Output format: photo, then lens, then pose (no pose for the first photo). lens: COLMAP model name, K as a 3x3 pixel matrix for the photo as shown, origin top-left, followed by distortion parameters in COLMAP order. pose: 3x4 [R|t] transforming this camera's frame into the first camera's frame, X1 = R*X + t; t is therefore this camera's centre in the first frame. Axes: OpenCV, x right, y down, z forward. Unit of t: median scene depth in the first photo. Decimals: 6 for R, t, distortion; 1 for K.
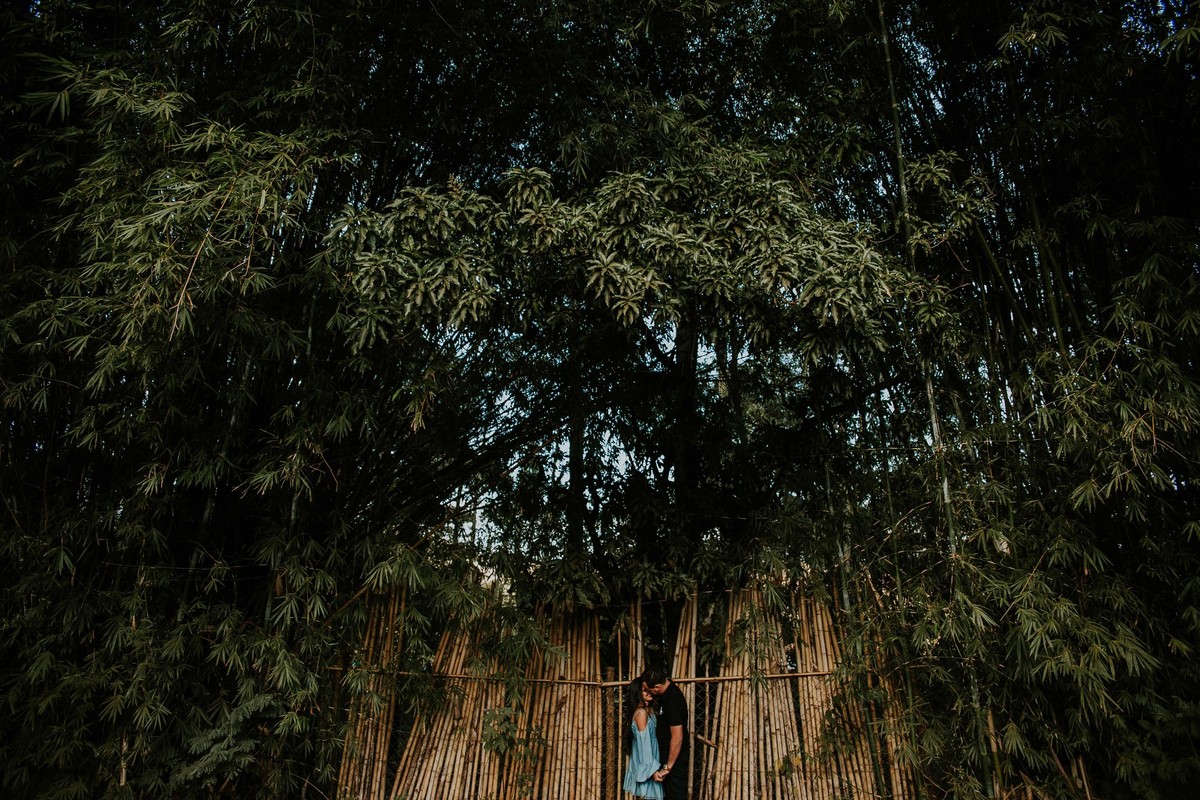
lens RADIAL K [[835.0, 0, 597.6], [0, 835.0, 400.4], [0, 0, 1]] dist [-0.002613, -0.000280]
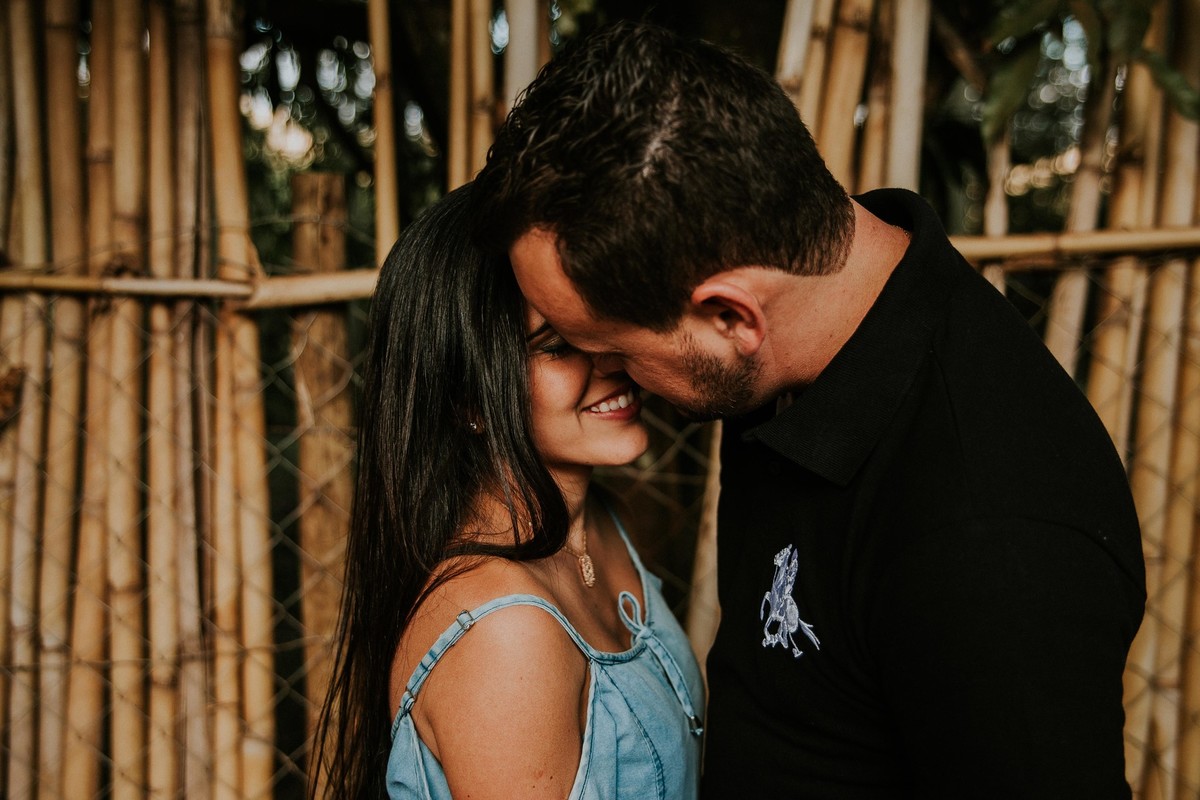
lens RADIAL K [[1334.3, 0, 600.0], [0, 1334.3, 401.9], [0, 0, 1]] dist [-0.012384, 0.000000]
pose [[0.998097, -0.018306, 0.058886, 0.048410], [-0.005733, 0.923237, 0.384188, 0.274742], [-0.061399, -0.383794, 0.921375, 0.796512]]
